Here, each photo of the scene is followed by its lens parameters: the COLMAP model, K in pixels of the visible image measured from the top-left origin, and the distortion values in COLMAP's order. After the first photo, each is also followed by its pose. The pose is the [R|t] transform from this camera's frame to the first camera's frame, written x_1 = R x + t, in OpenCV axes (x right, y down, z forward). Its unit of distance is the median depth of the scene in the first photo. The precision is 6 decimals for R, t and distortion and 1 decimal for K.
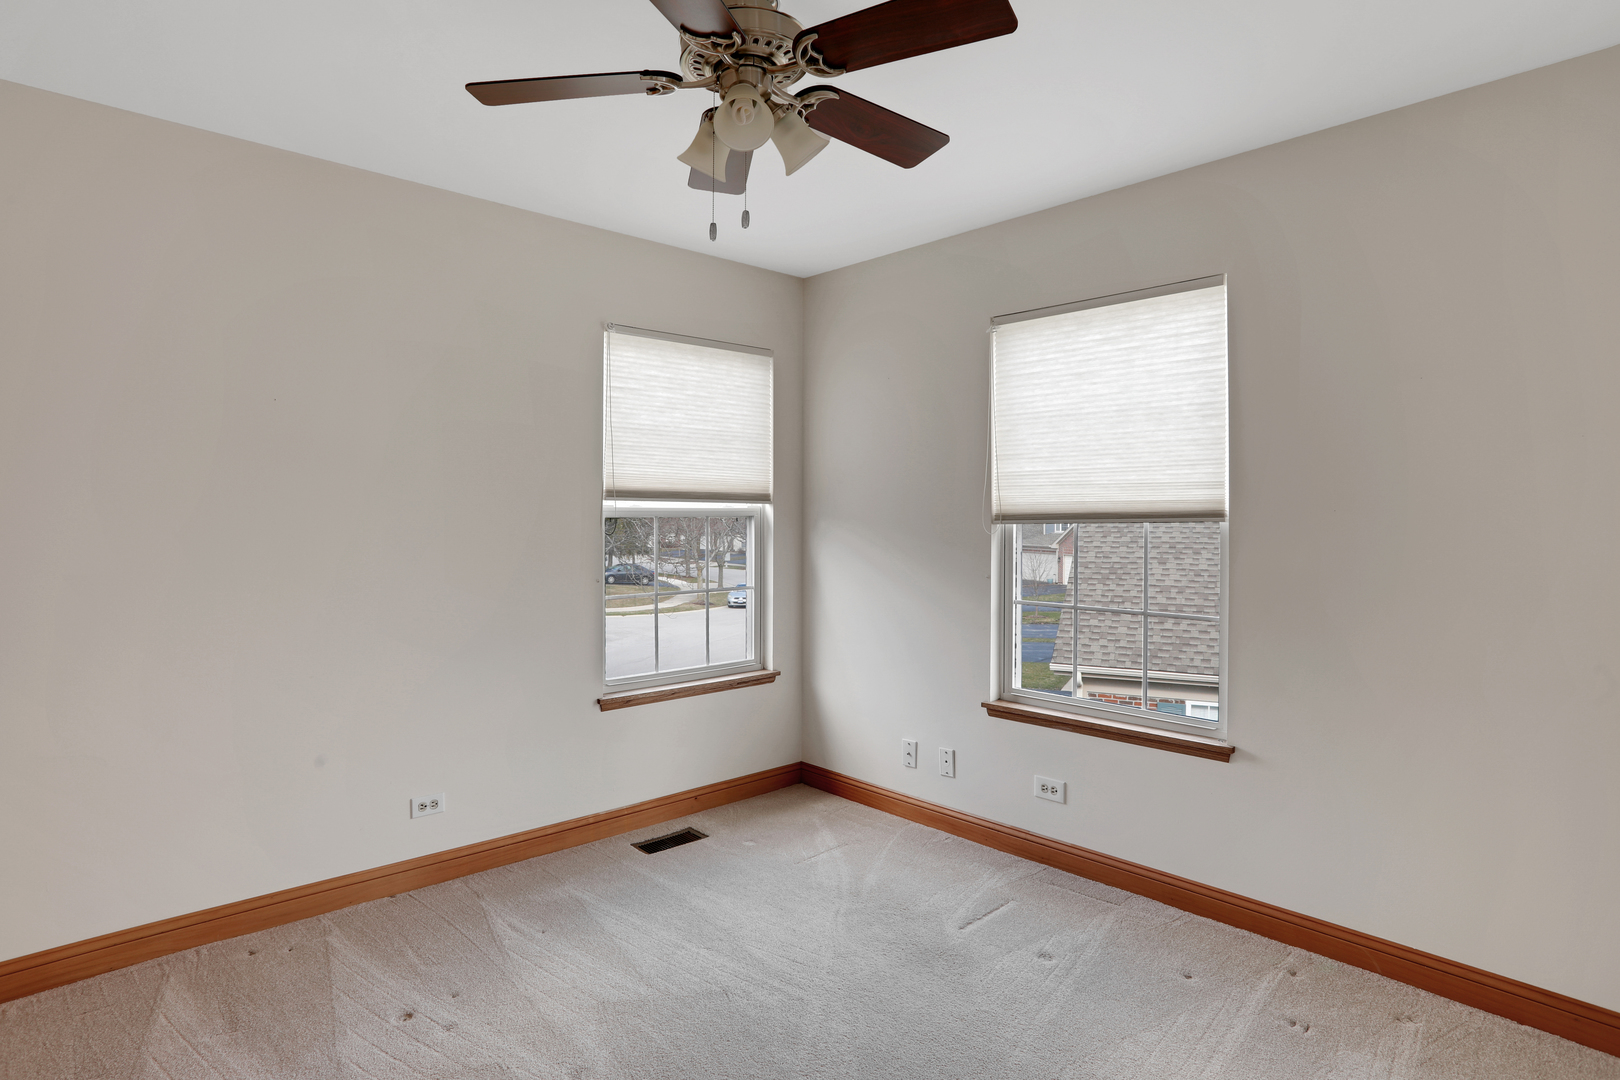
lens RADIAL K [[853.1, 0, 811.3], [0, 853.1, 498.0], [0, 0, 1]] dist [-0.103699, 0.055770]
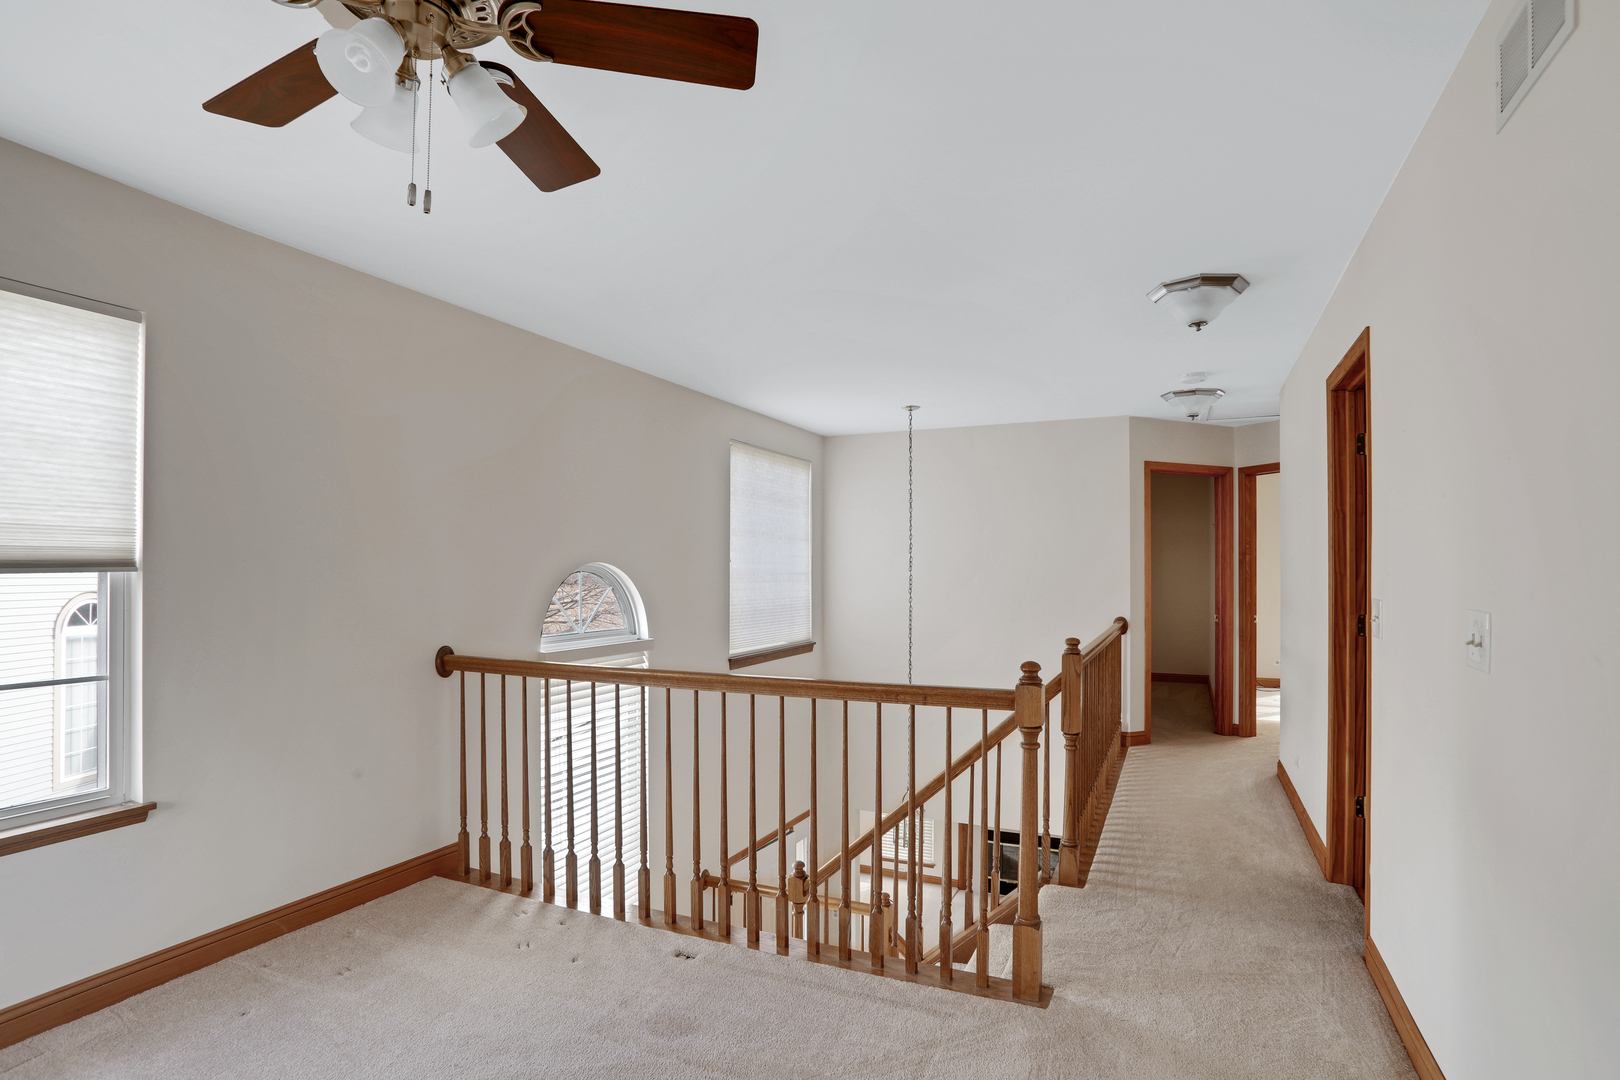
lens RADIAL K [[825.4, 0, 810.1], [0, 825.4, 559.9], [0, 0, 1]] dist [-0.096235, 0.049260]
pose [[-0.370994, 0.011877, 0.928559, -0.610112], [-0.015110, 0.999709, -0.018825, 0.020365], [-0.928512, -0.021015, -0.370706, 0.600370]]
